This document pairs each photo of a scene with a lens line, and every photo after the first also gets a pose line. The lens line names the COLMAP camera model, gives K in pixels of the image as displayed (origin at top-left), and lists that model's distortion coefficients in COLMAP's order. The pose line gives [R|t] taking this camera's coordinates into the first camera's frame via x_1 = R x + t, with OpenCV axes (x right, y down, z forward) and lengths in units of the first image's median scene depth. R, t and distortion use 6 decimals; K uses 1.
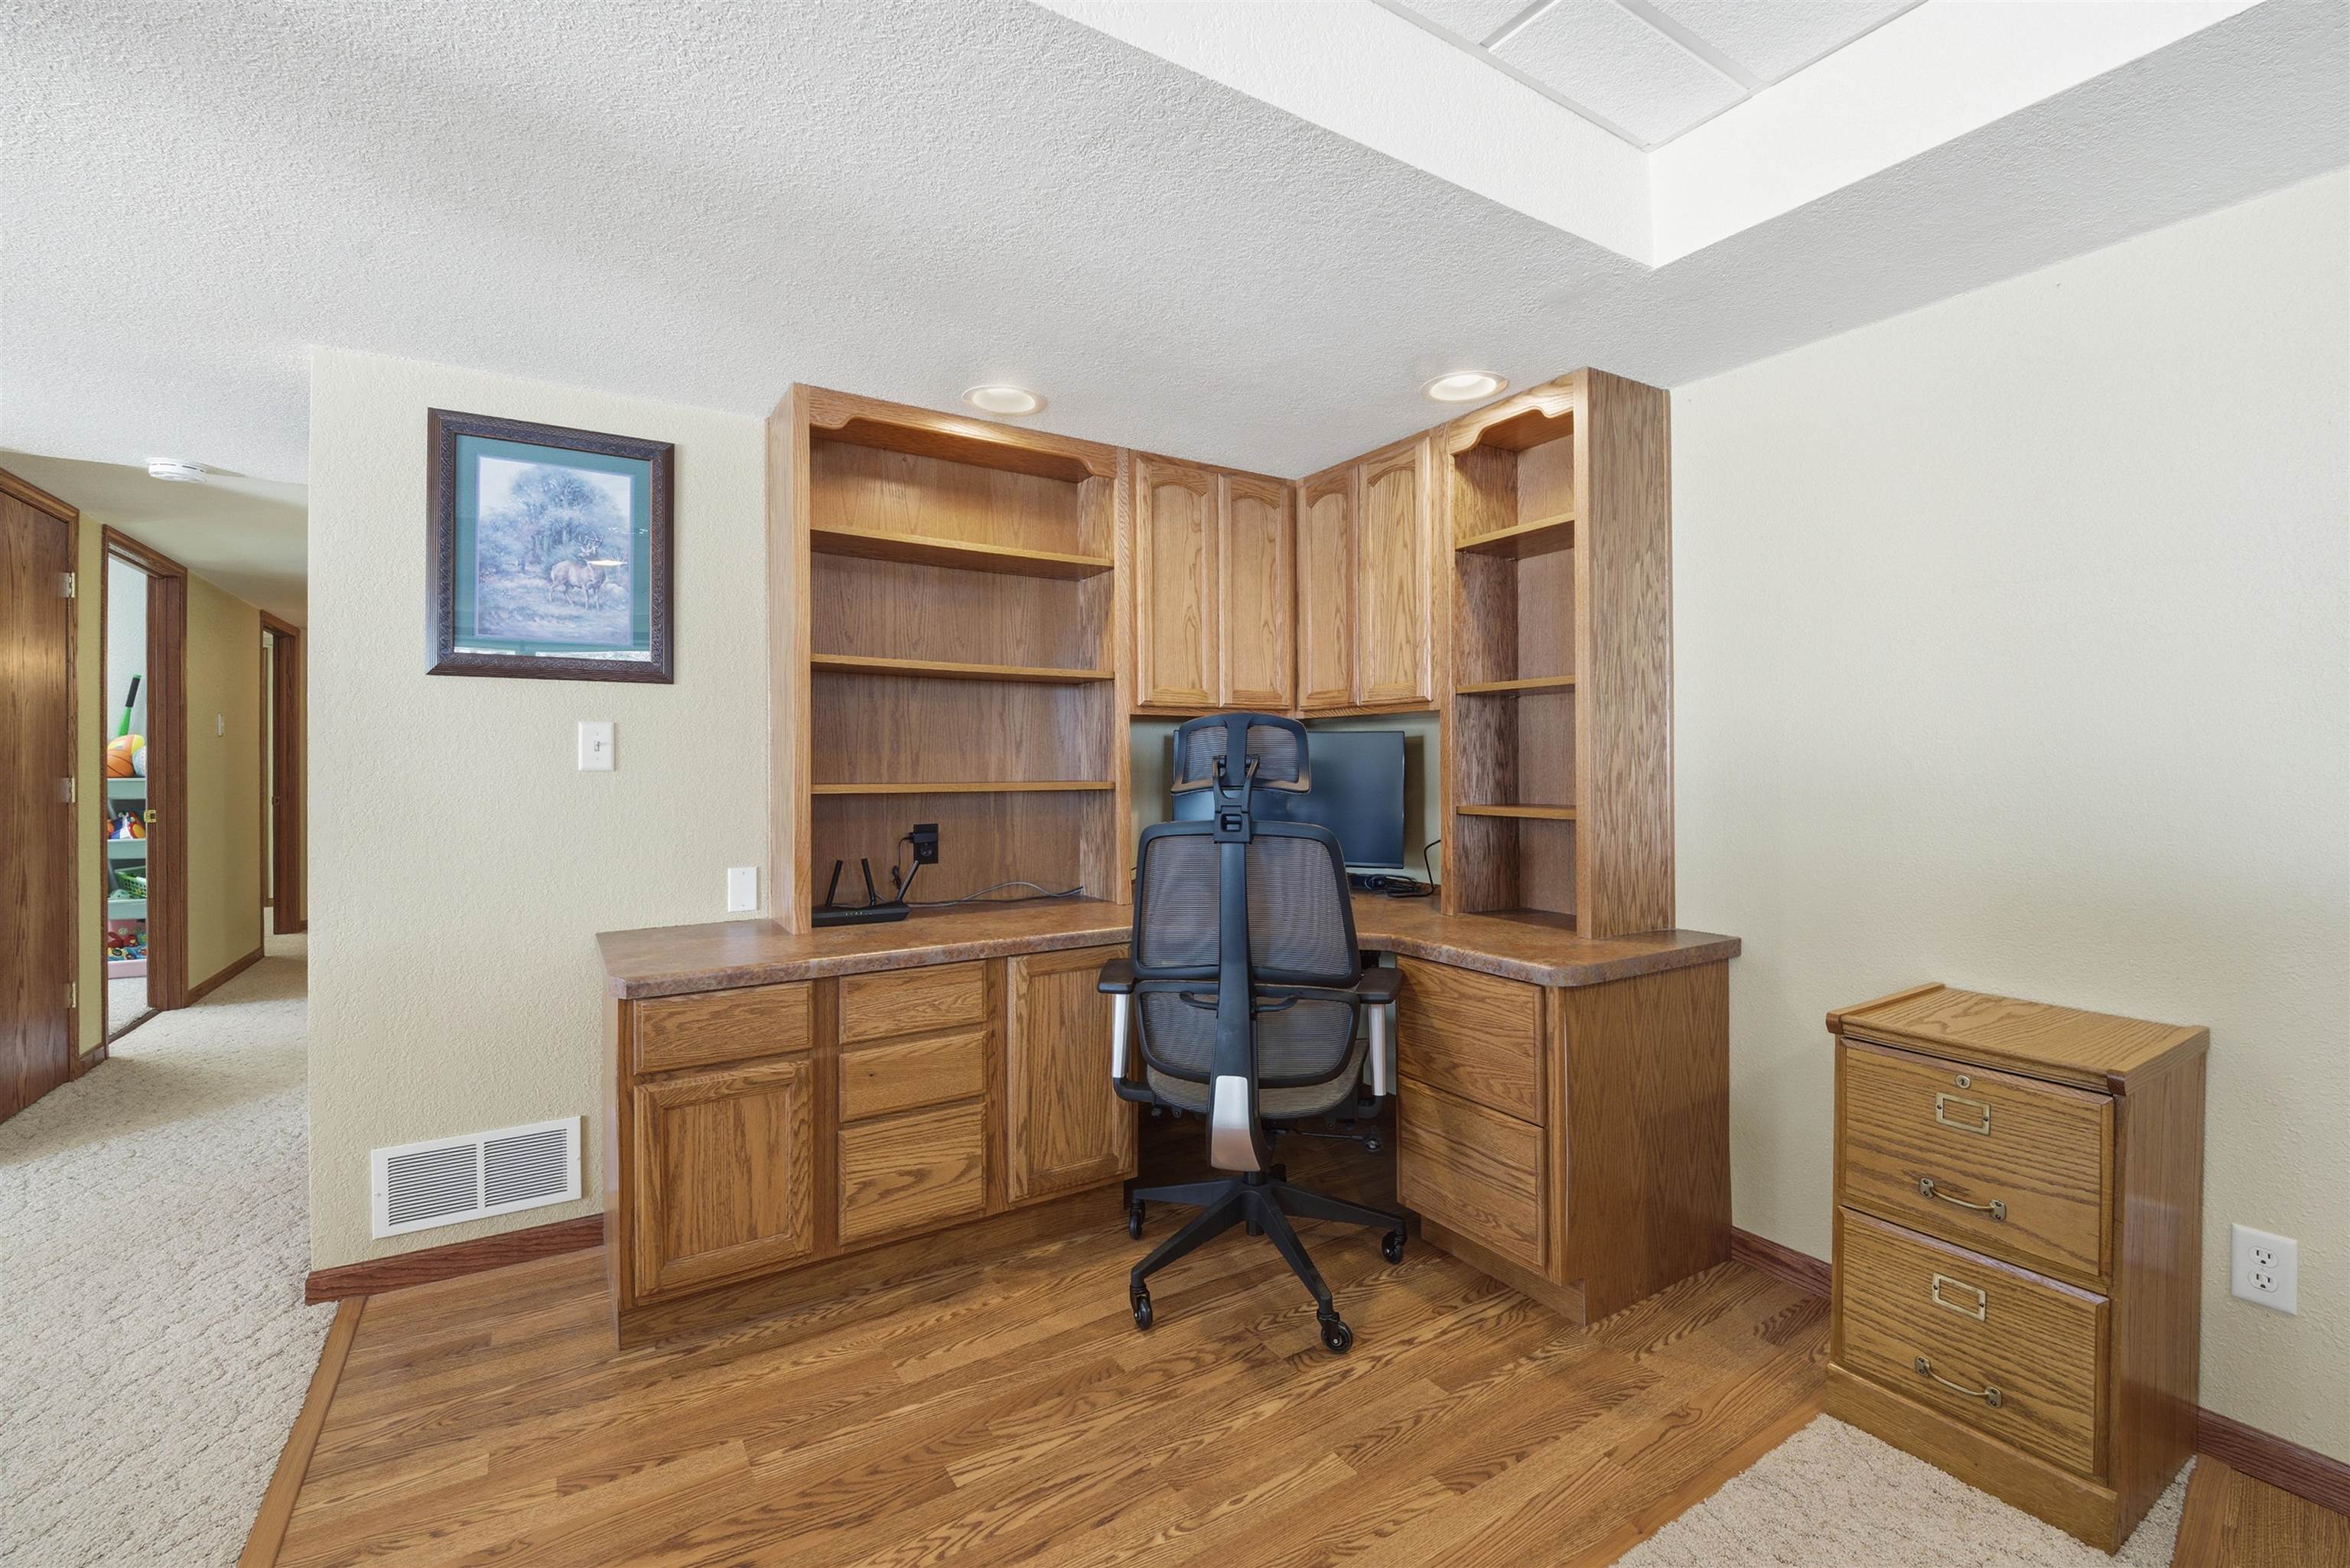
lens RADIAL K [[997.9, 0, 1167.8], [0, 997.9, 768.9], [0, 0, 1]] dist [-0.015594, -0.004525]
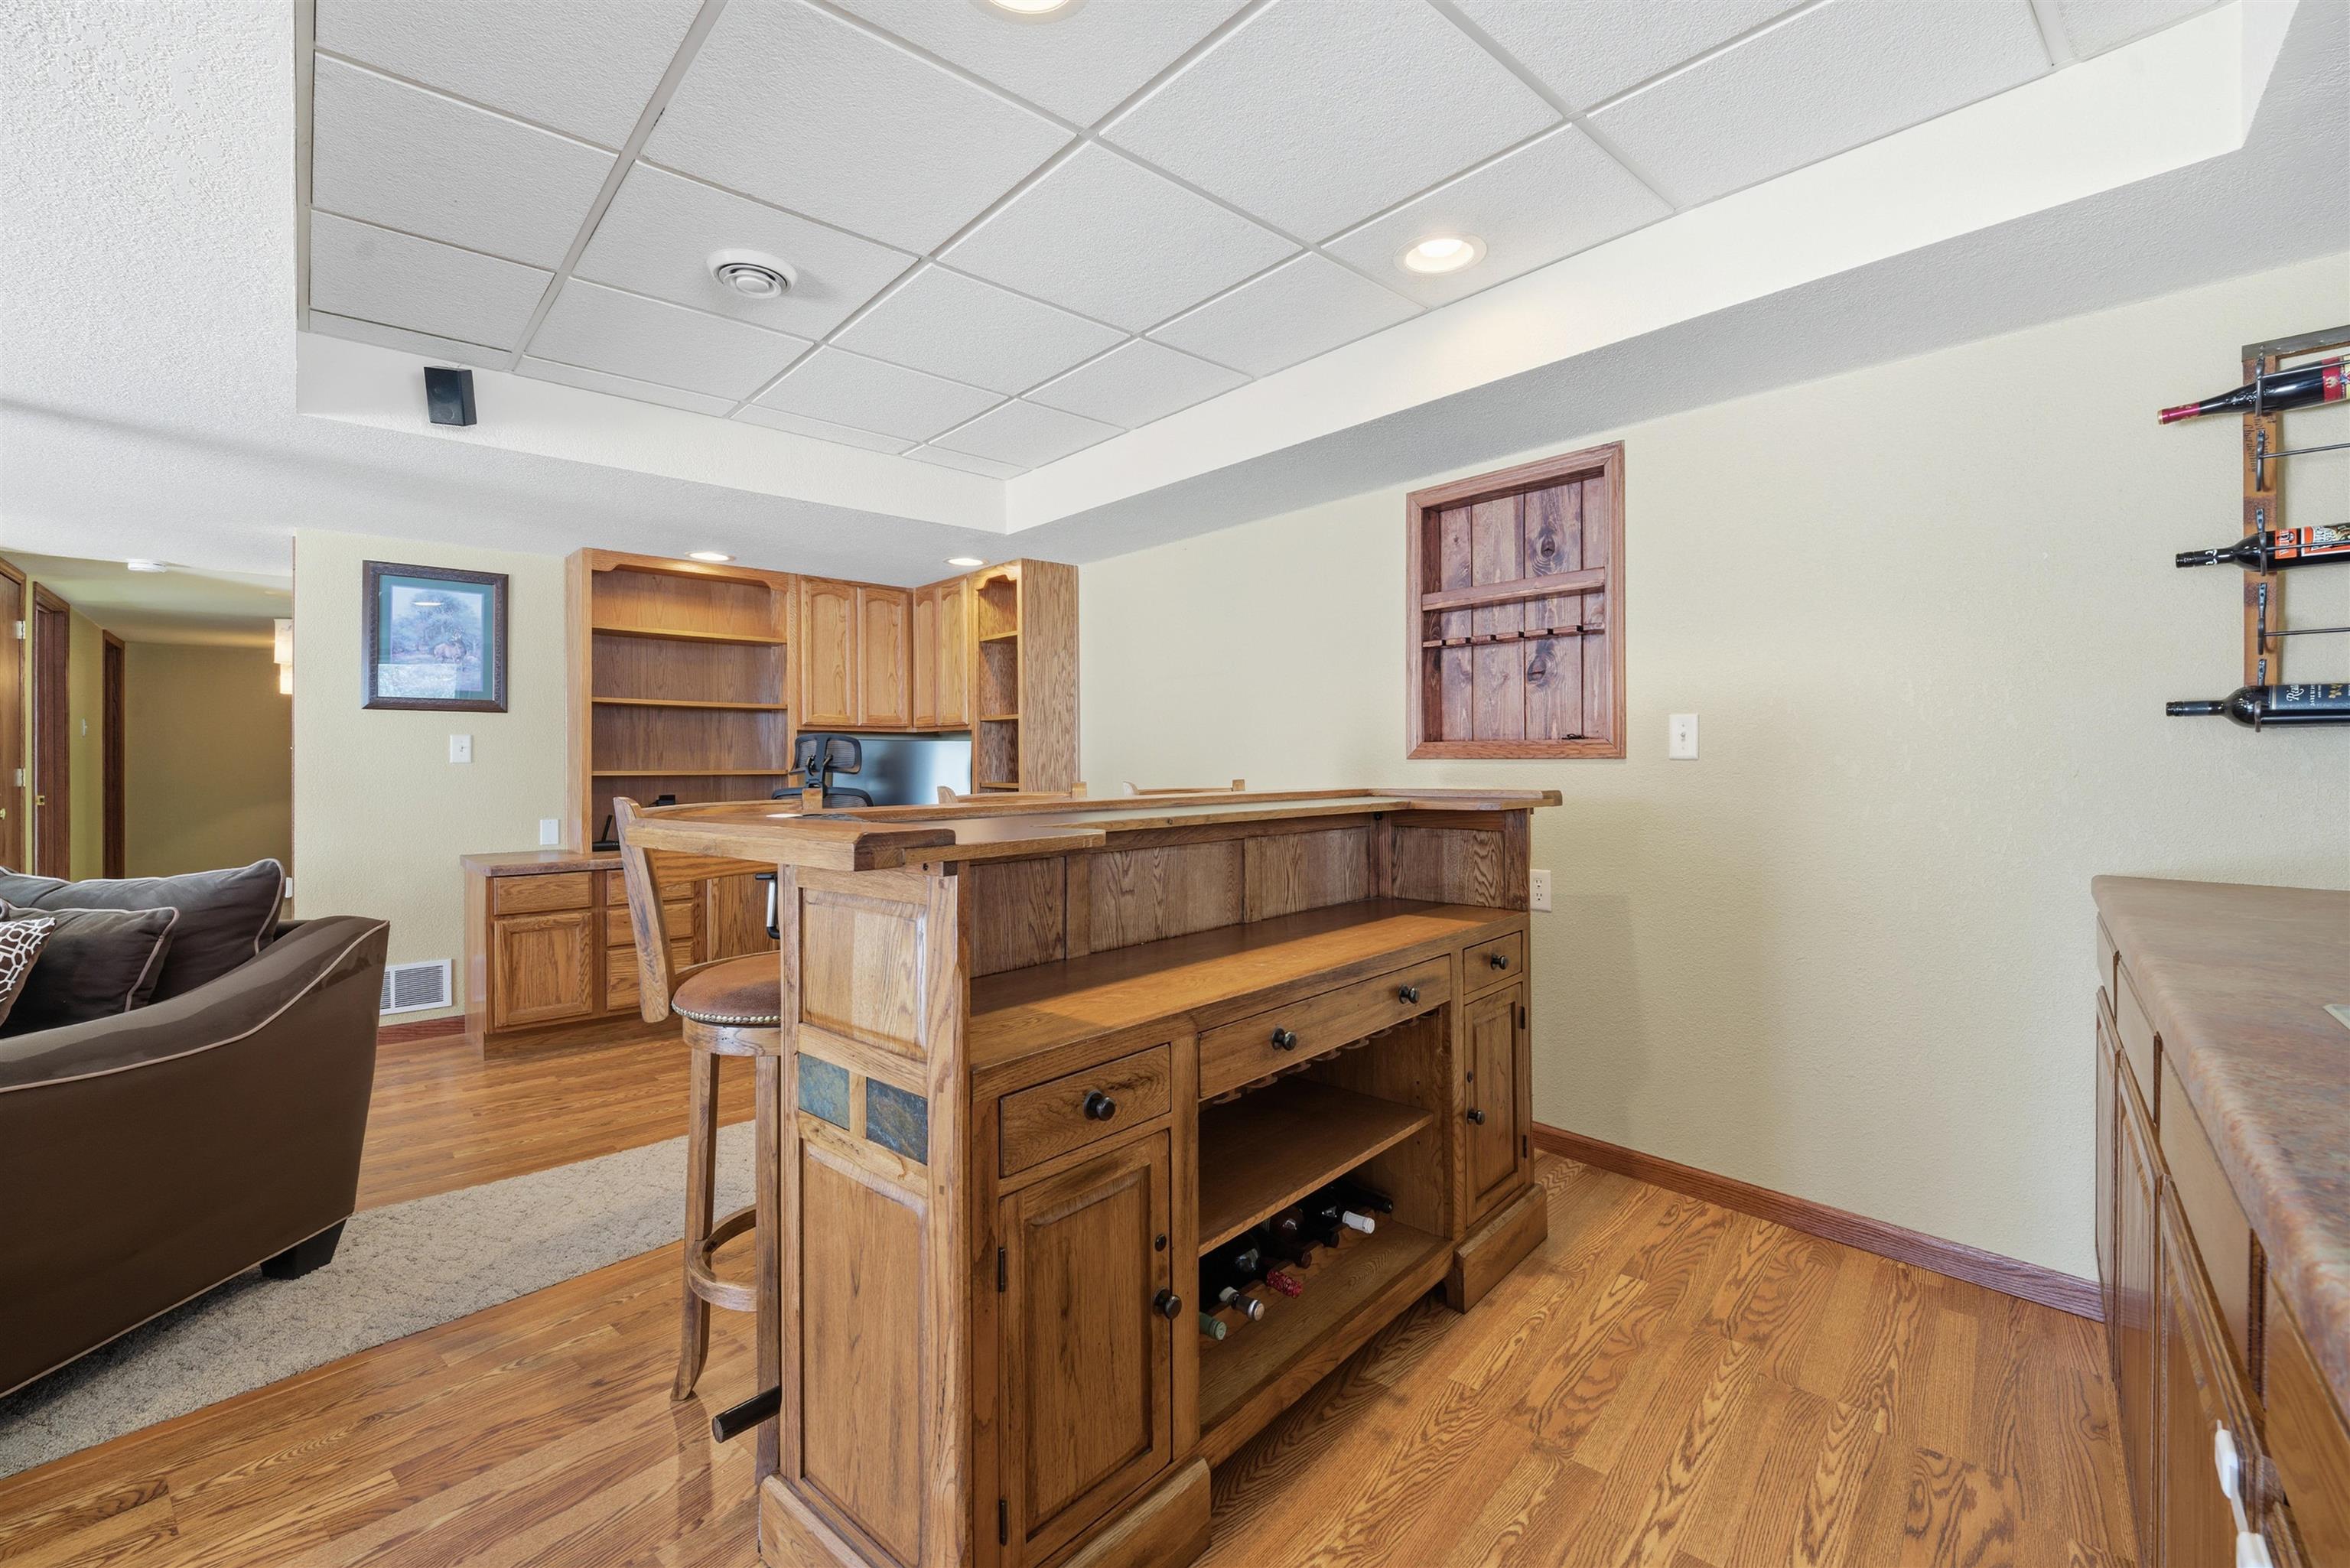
lens RADIAL K [[997.9, 0, 1179.5], [0, 997.9, 764.2], [0, 0, 1]] dist [-0.015594, -0.004525]
pose [[0.983099, 0.002479, 0.183060, 0.346441], [-0.002165, 0.999996, -0.001917, 0.005969], [-0.183064, 0.001489, 0.983100, -0.929095]]
